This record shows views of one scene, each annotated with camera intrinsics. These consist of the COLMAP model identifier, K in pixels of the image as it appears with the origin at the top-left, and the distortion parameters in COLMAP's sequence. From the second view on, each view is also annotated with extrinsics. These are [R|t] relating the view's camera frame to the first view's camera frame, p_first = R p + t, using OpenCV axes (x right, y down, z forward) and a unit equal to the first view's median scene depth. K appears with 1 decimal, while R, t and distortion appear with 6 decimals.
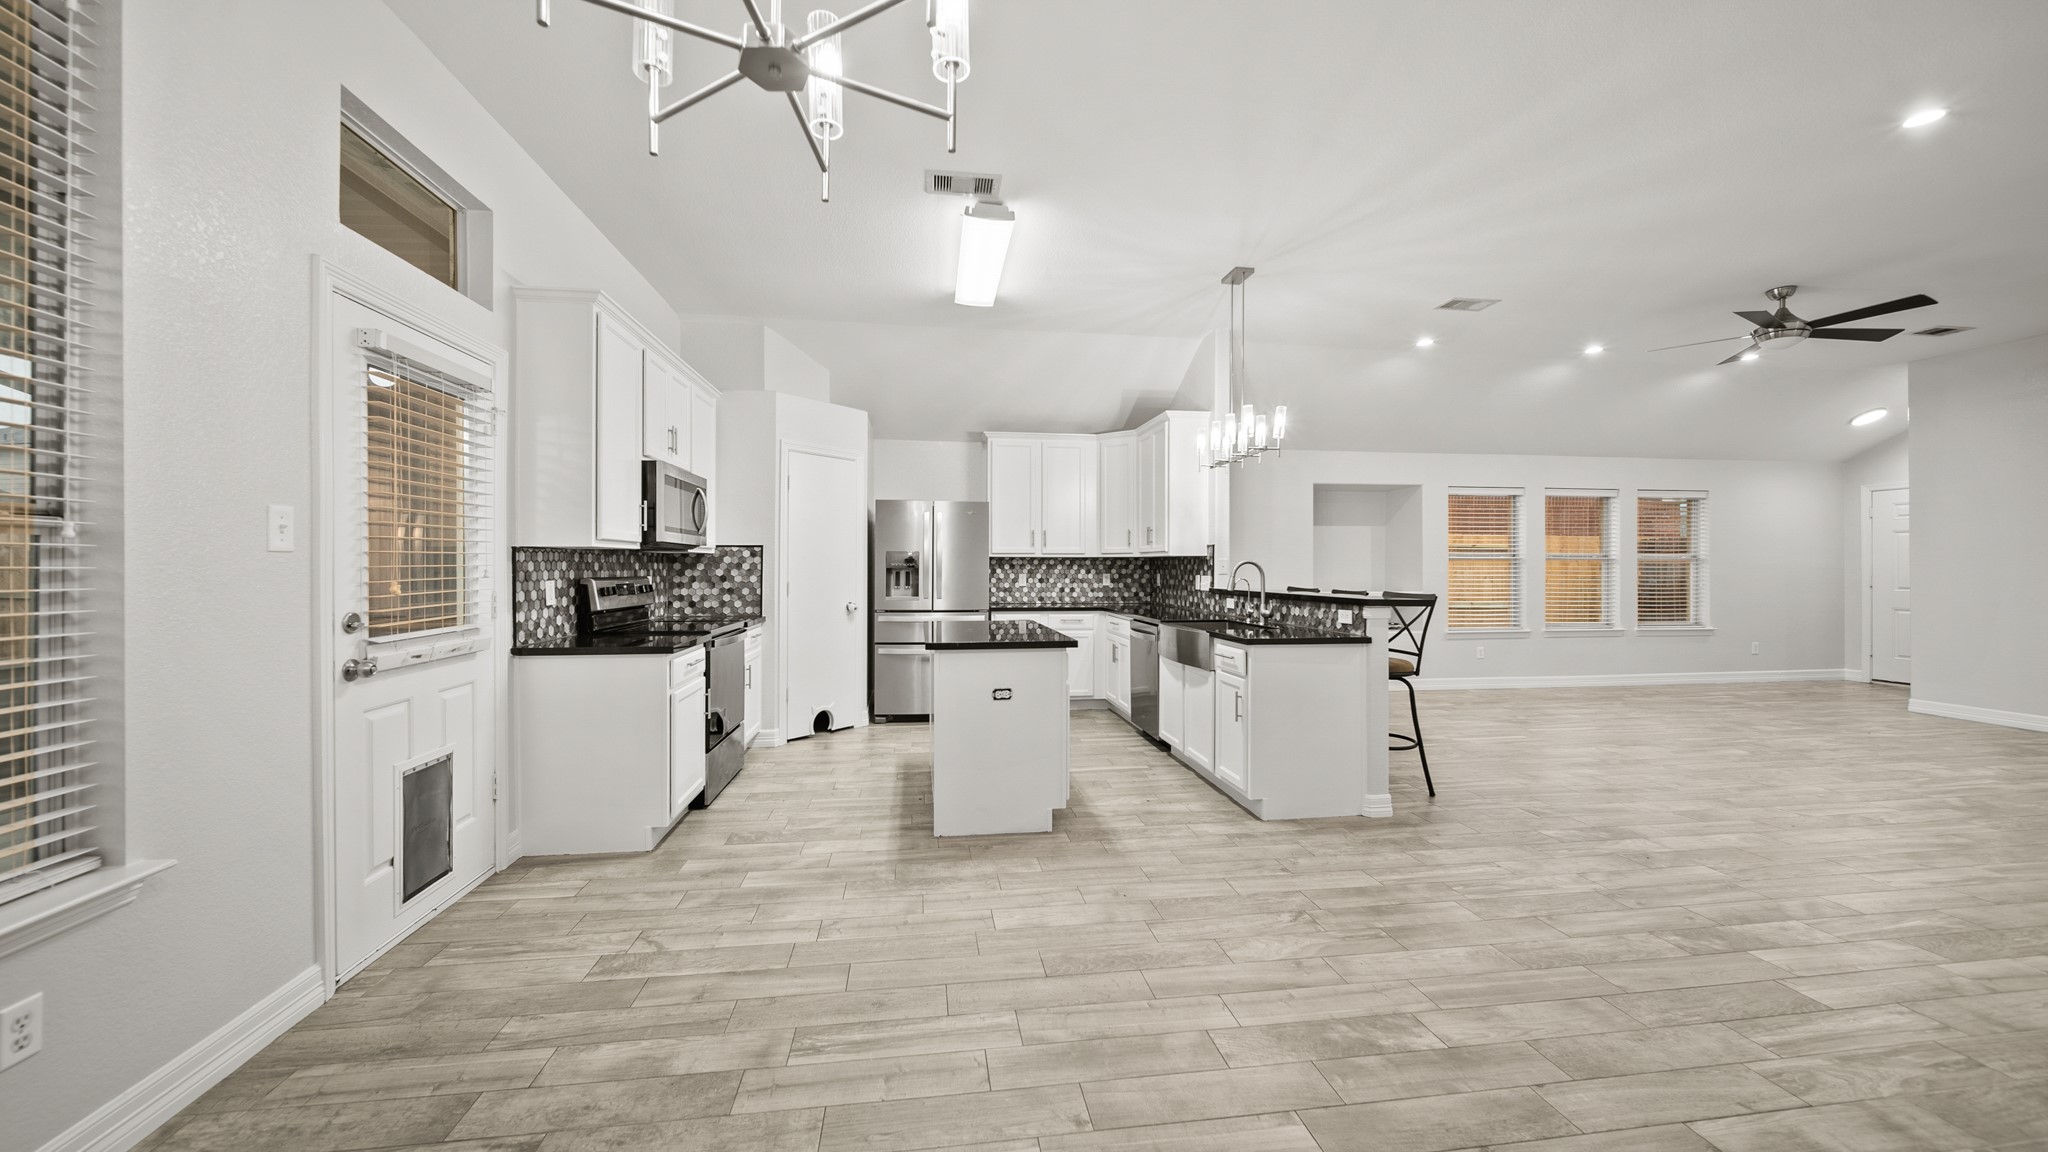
lens RADIAL K [[718.2, 0, 1013.4], [0, 718.2, 567.7], [0, 0, 1]] dist [-0.001571, -0.000330]
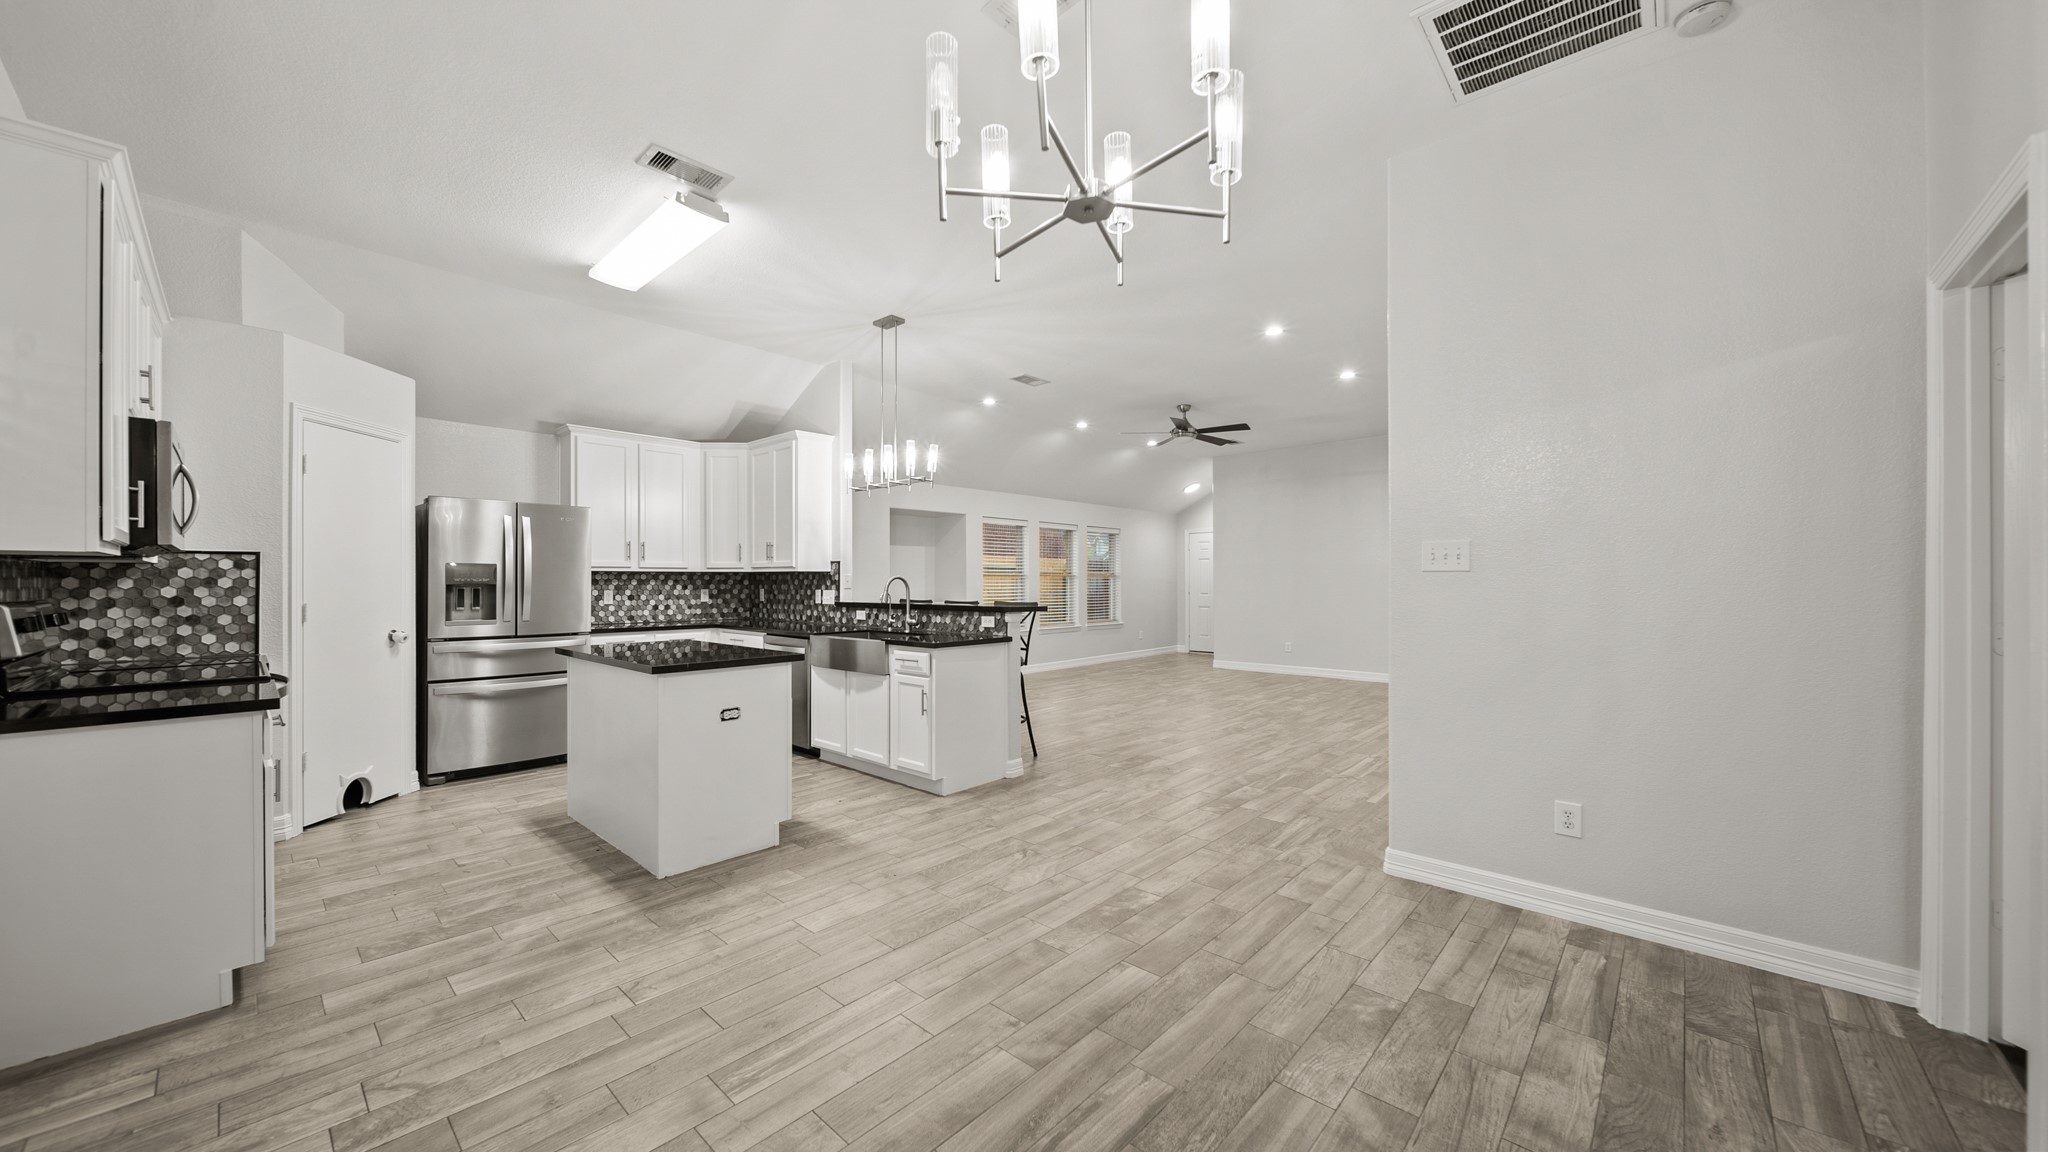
lens RADIAL K [[724.1, 0, 1003.4], [0, 724.1, 583.4], [0, 0, 1]] dist [0.001294, -0.001958]
pose [[0.774784, -0.003875, 0.632214, -0.235805], [0.003119, 0.999992, 0.002307, -0.000437], [-0.632218, 0.000184, 0.774791, 0.009359]]
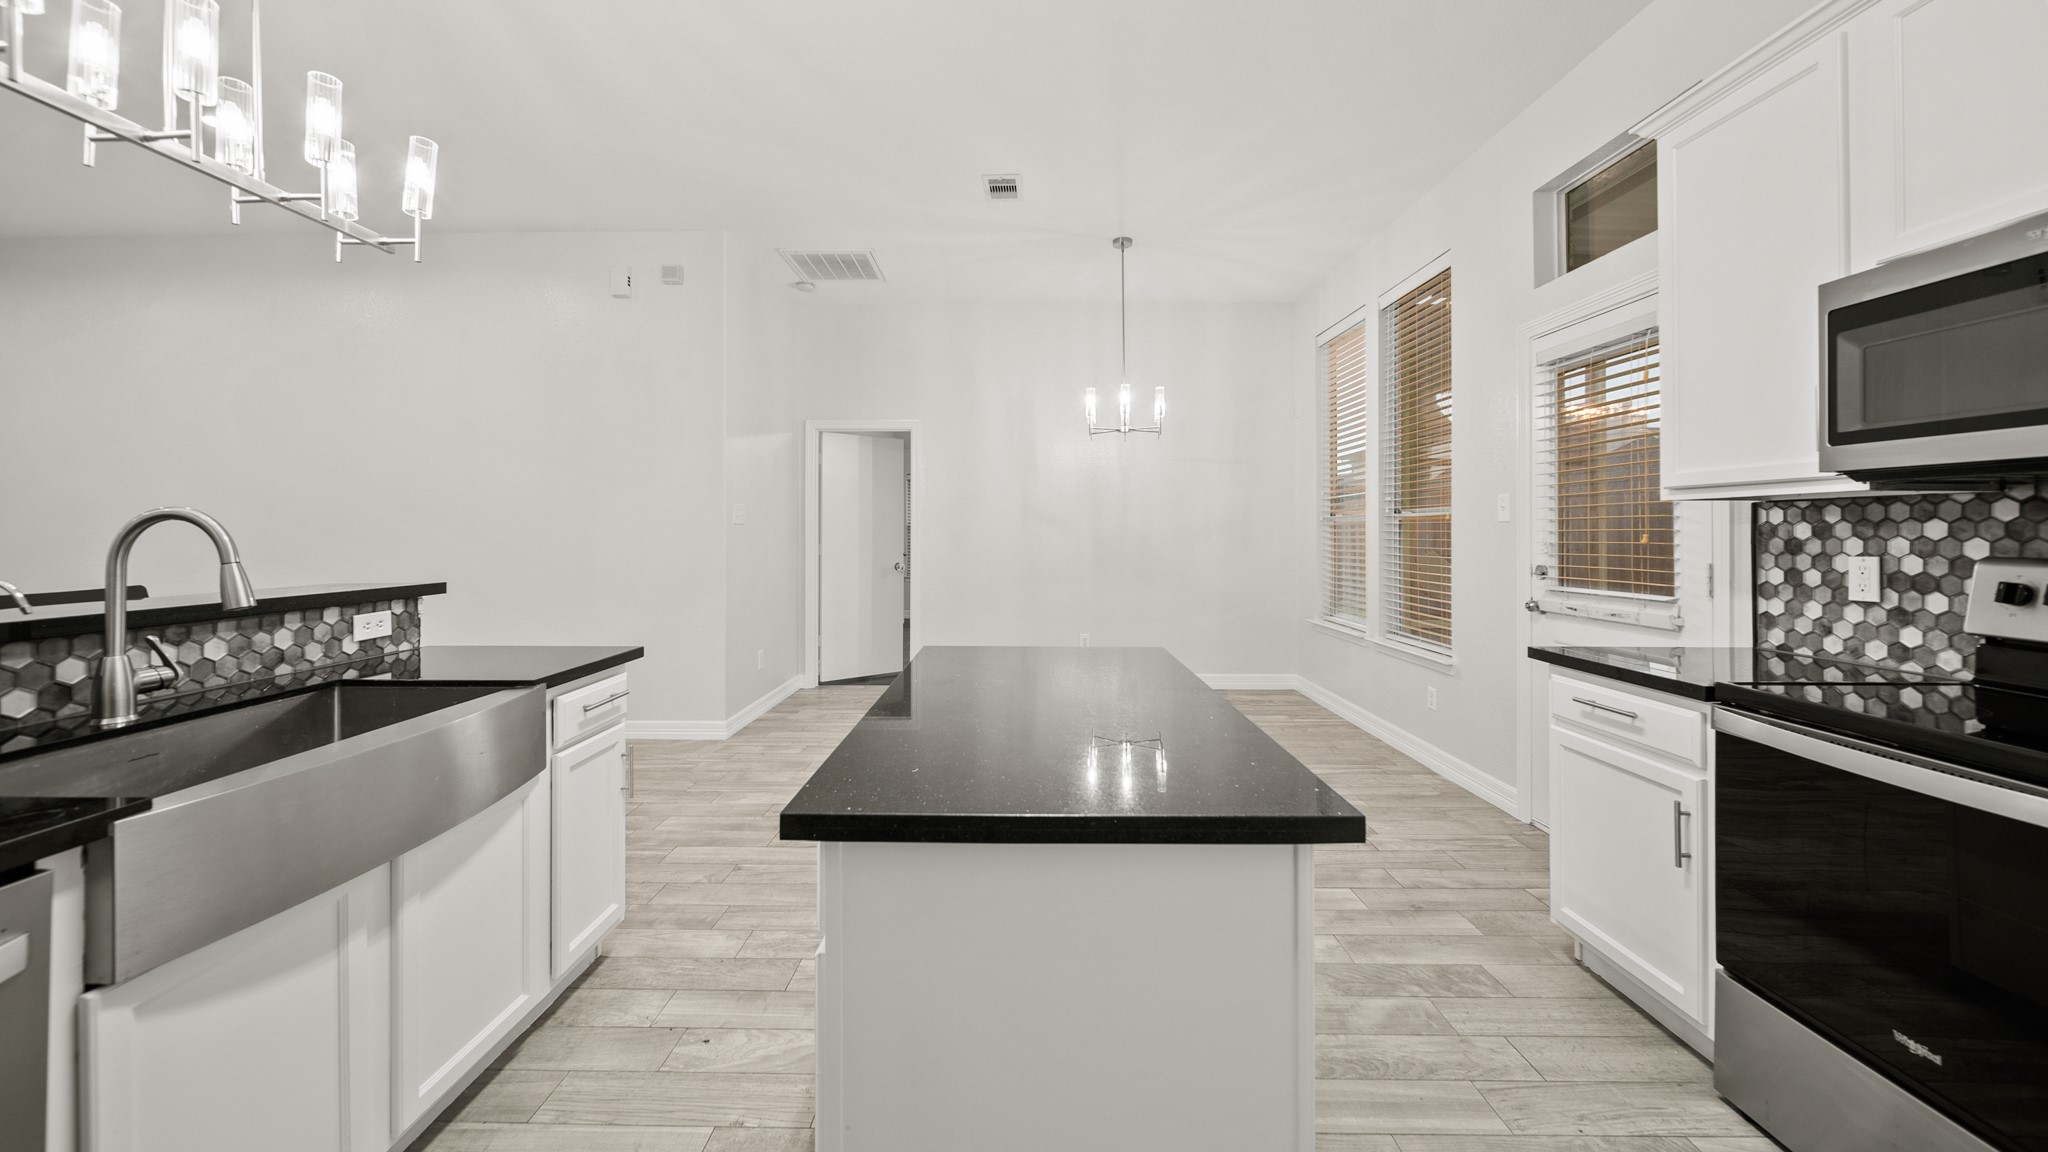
lens RADIAL K [[729.5, 0, 1014.1], [0, 729.5, 537.9], [0, 0, 1]] dist [0.000172, -0.002200]
pose [[-0.988723, -0.003025, 0.149725, -0.057401], [-0.001356, 0.999936, 0.011242, -0.001018], [-0.149750, 0.010912, -0.988664, 1.108288]]
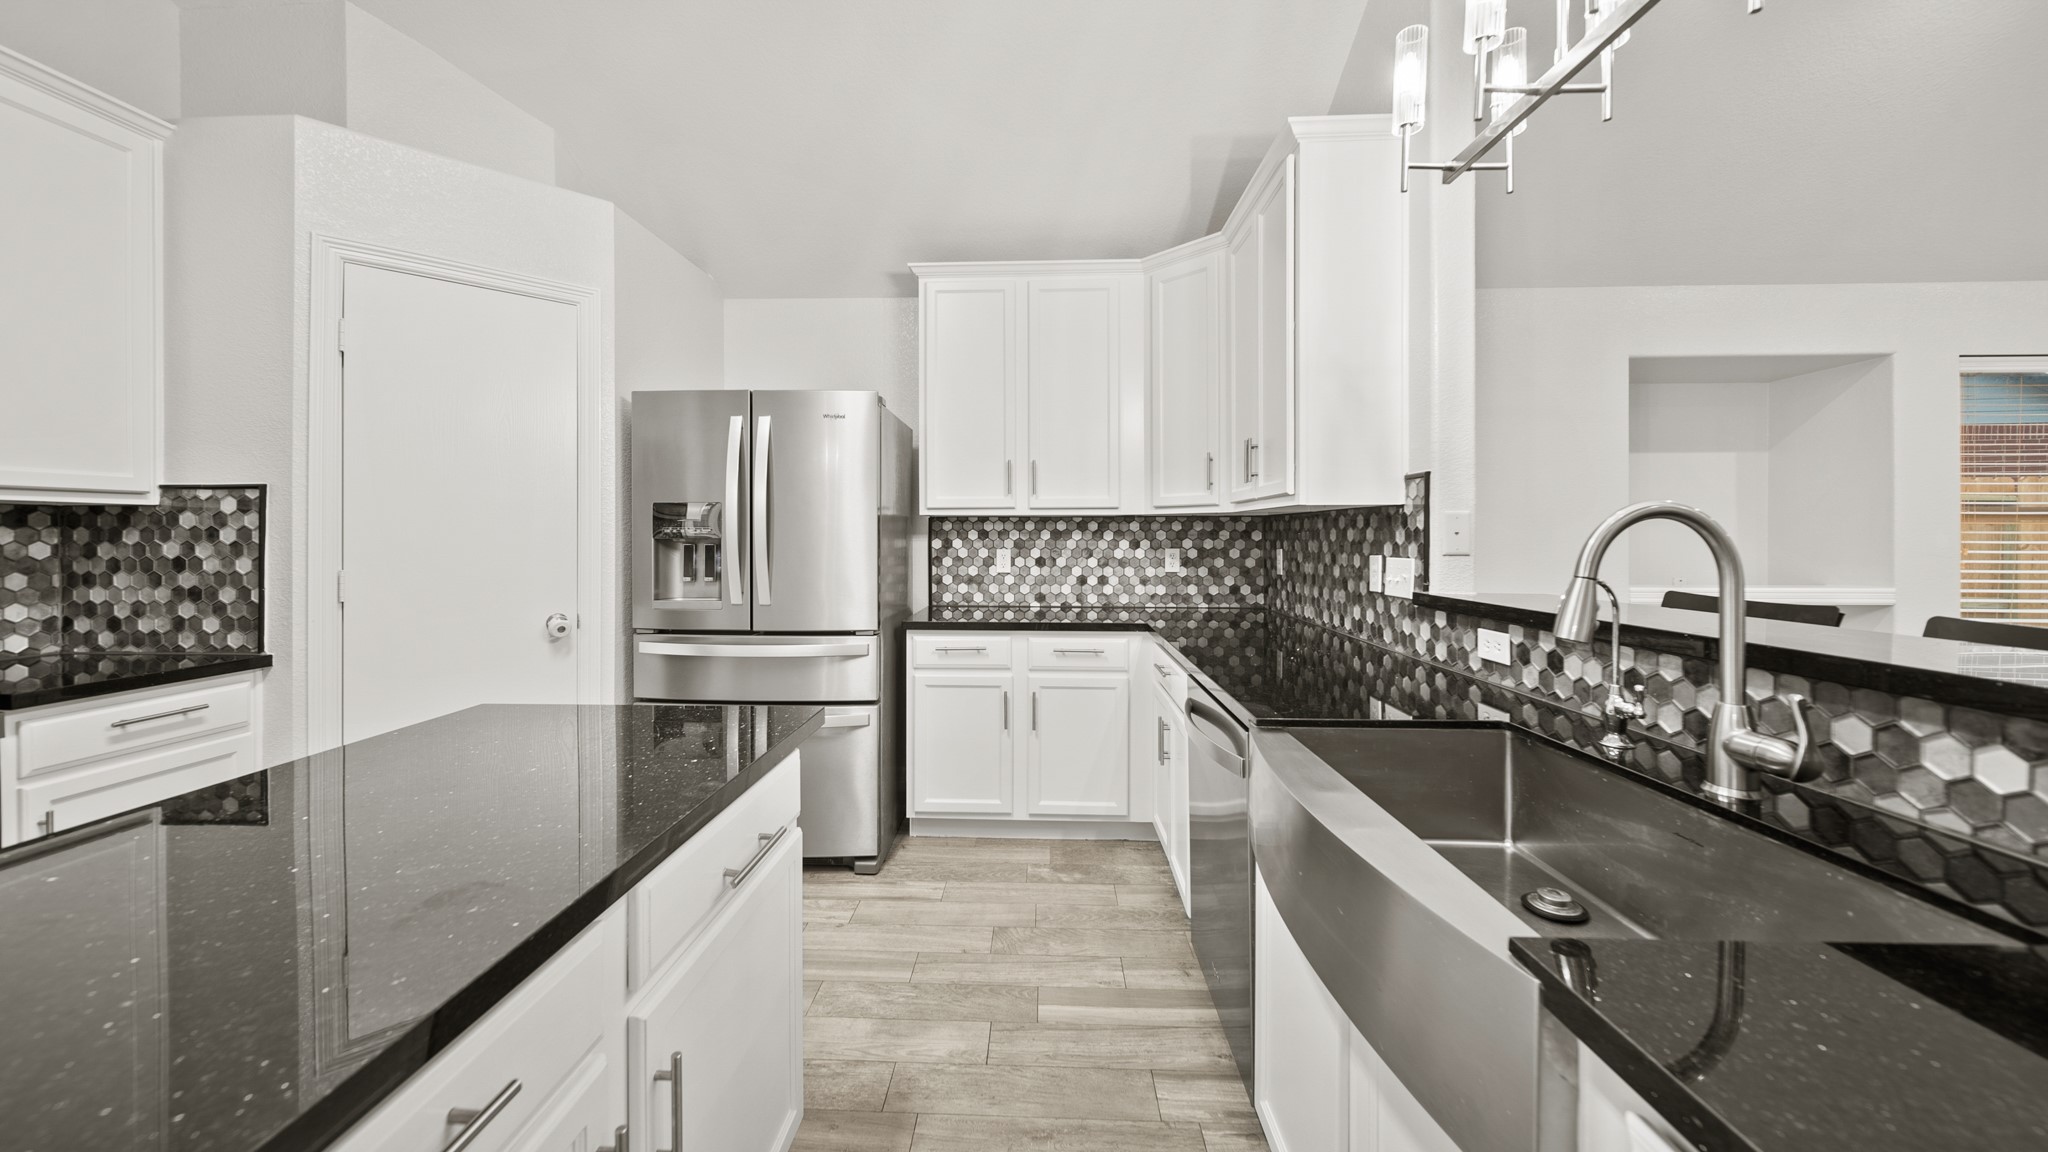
lens RADIAL K [[729.5, 0, 1014.1], [0, 729.5, 537.9], [0, 0, 1]] dist [0.000172, -0.002200]
pose [[0.984130, -0.002020, -0.177437, 0.154246], [0.002310, 0.999996, 0.001427, 0.000116], [0.177434, -0.001814, 0.984131, 0.665466]]
